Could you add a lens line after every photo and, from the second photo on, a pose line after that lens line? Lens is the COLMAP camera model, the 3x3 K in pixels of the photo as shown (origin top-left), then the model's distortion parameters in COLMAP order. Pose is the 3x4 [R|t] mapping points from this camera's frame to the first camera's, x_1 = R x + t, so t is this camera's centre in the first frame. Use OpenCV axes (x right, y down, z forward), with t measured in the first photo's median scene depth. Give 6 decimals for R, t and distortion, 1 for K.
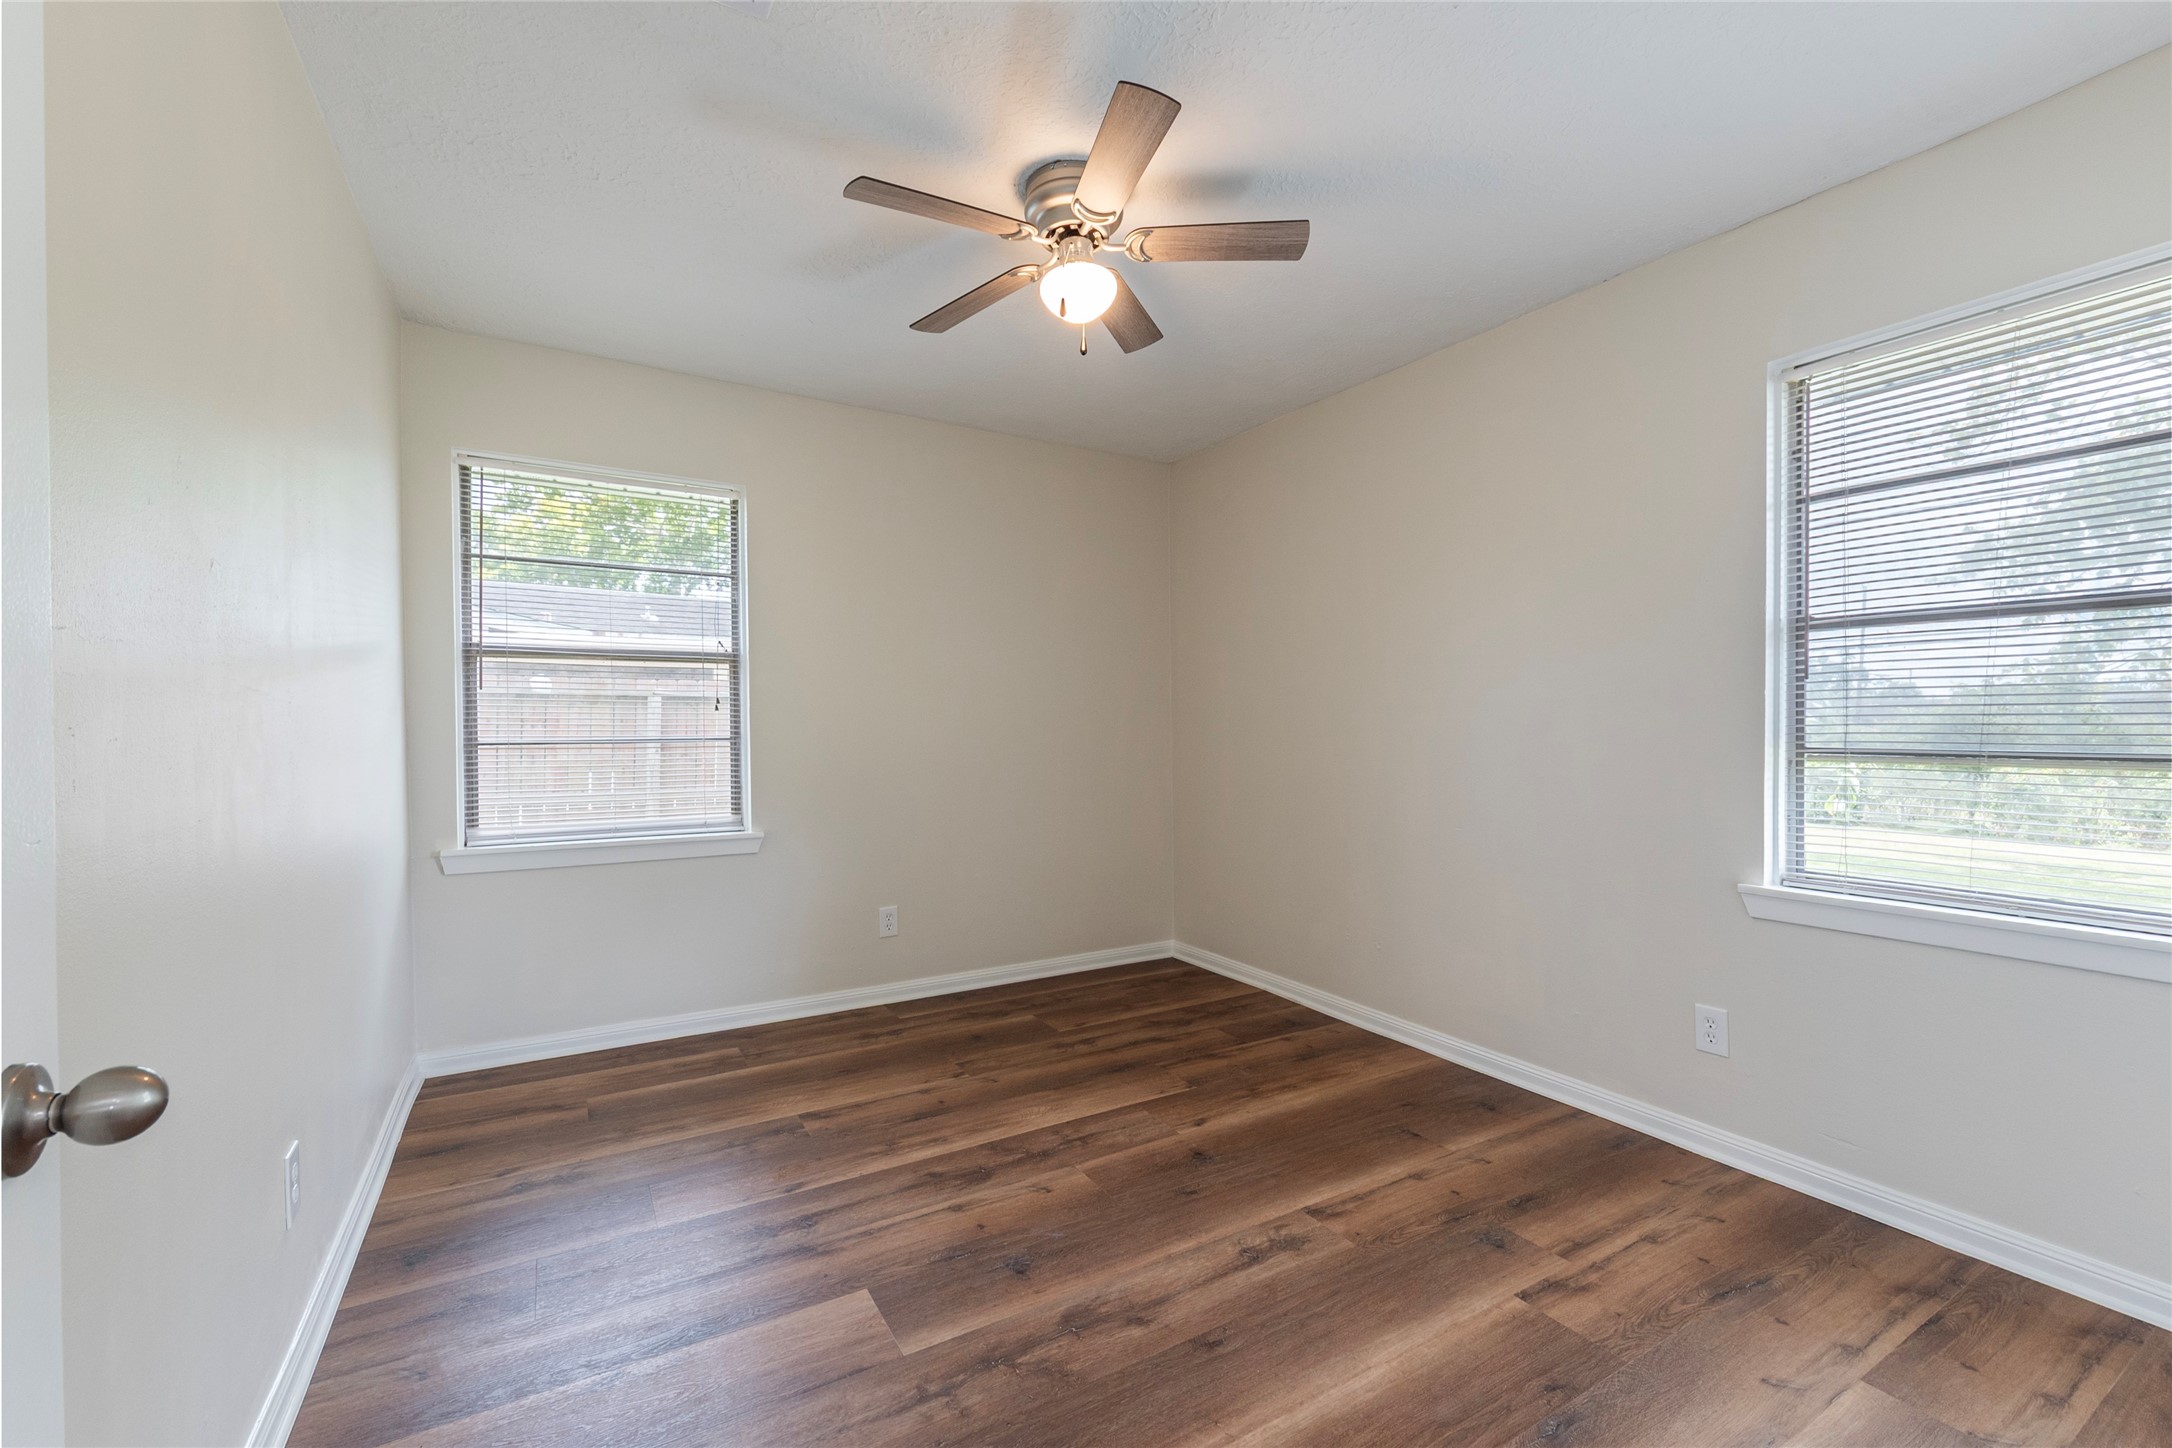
lens RADIAL K [[922.7, 0, 1102.2], [0, 922.7, 719.0], [0, 0, 1]] dist [-0.003277, -0.000462]
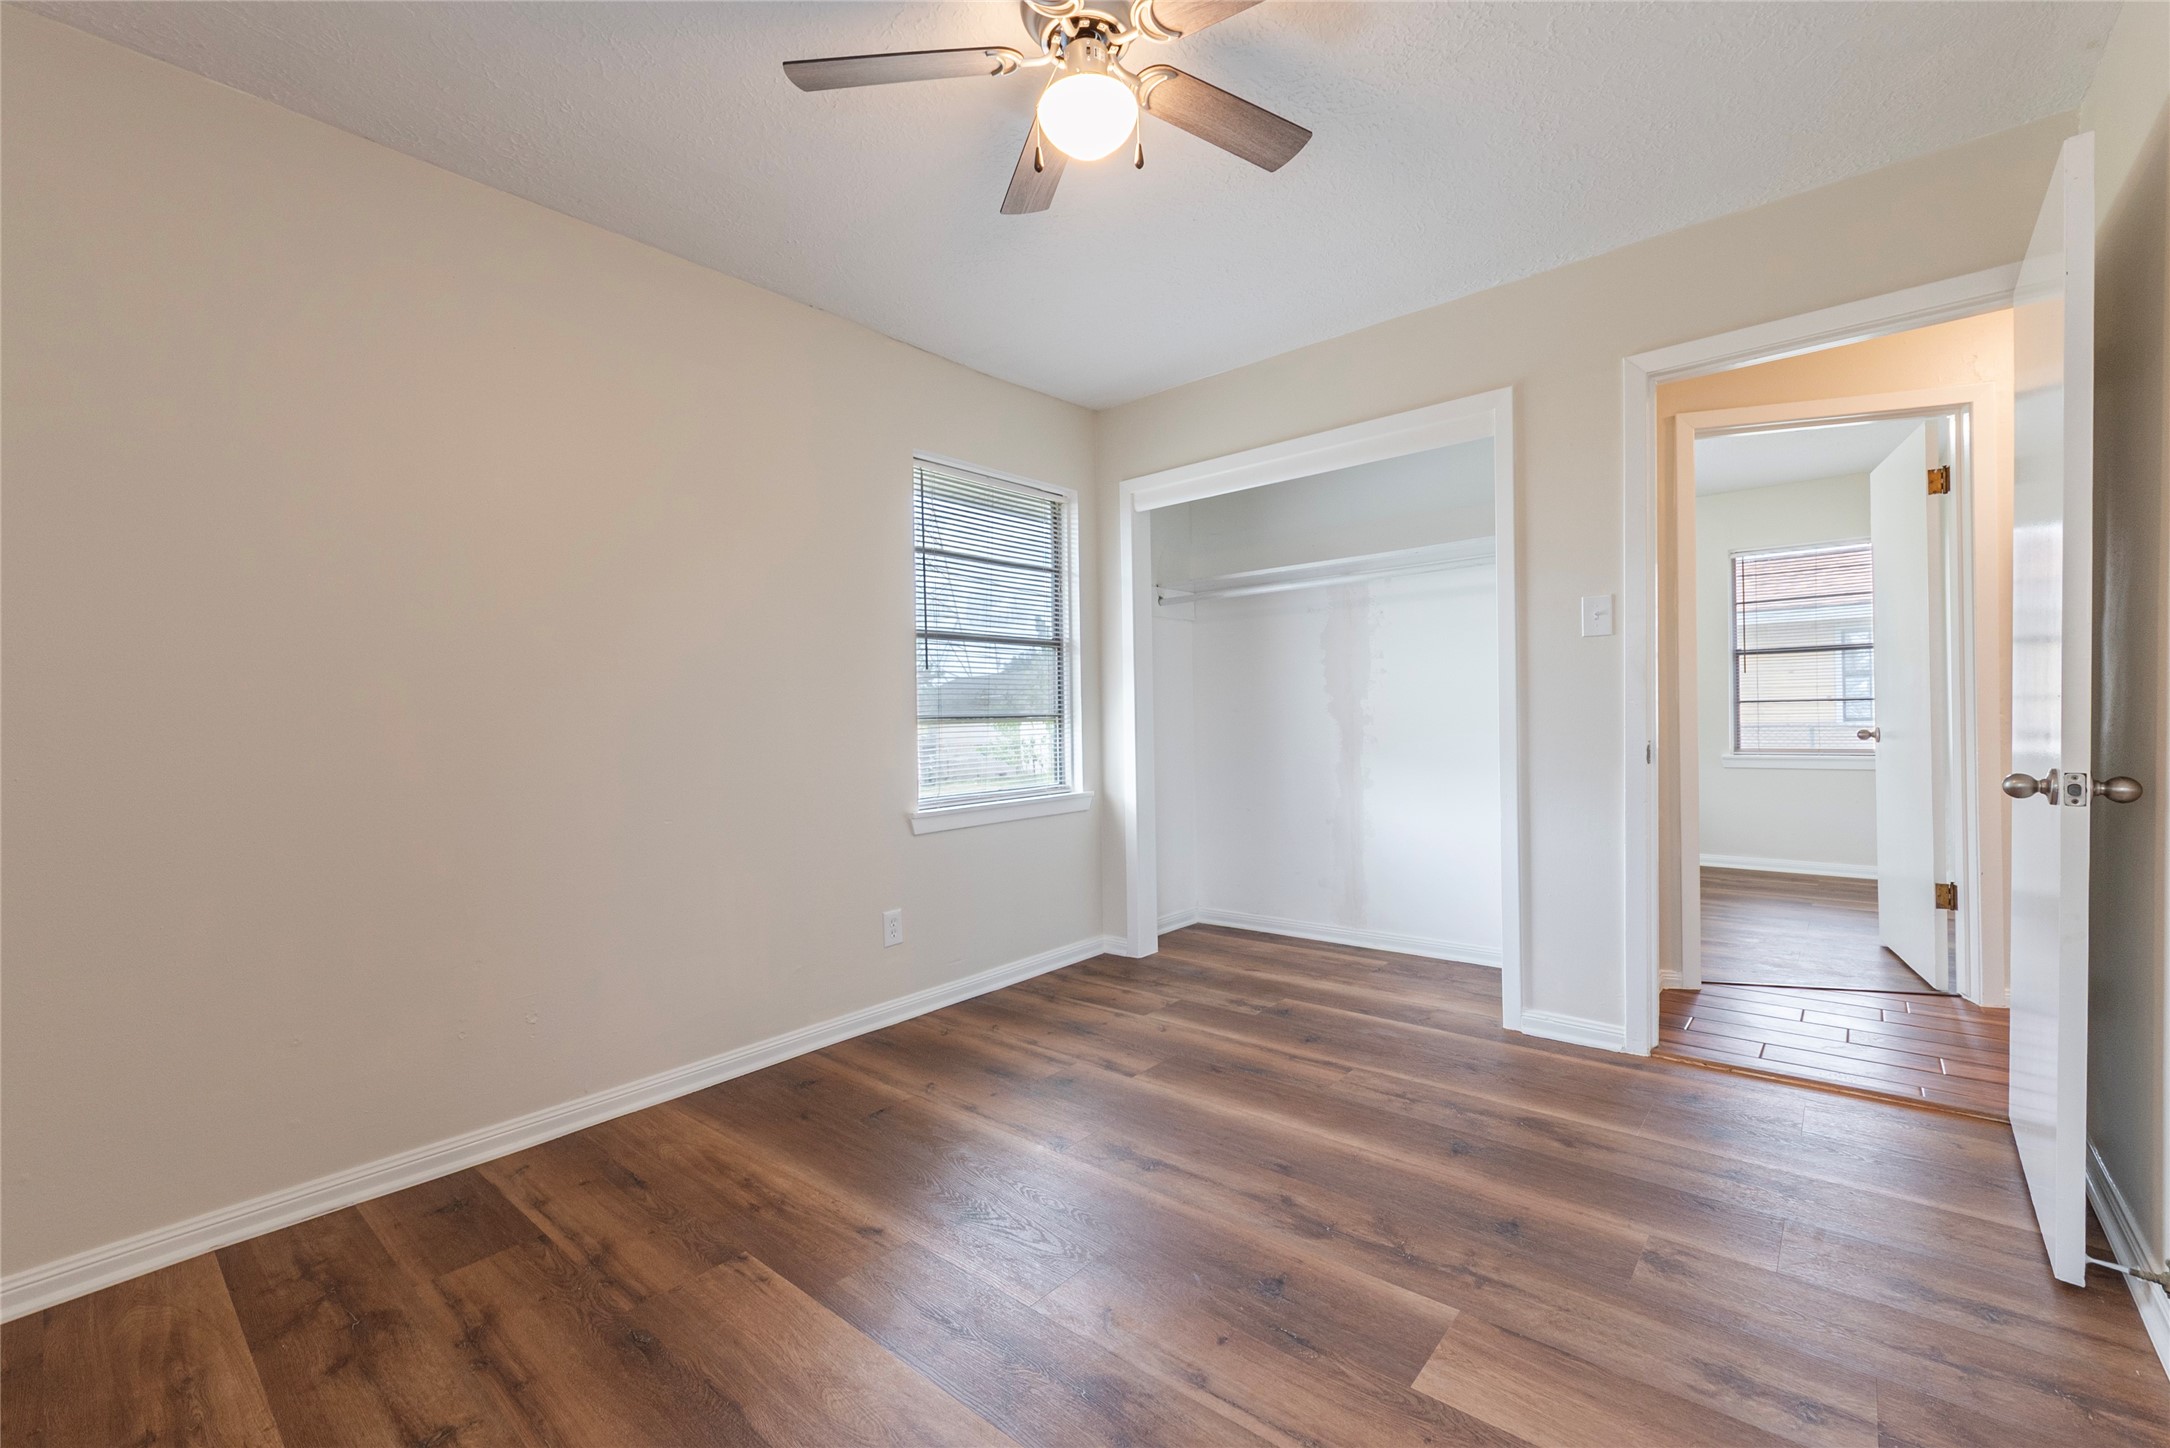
lens RADIAL K [[921.8, 0, 1086.3], [0, 921.8, 730.3], [0, 0, 1]] dist [-0.003277, -0.000462]
pose [[-0.328285, -0.009418, 0.944532, -0.741419], [0.018955, 0.999683, 0.016556, 0.034322], [-0.944389, 0.023339, -0.328002, 1.240412]]
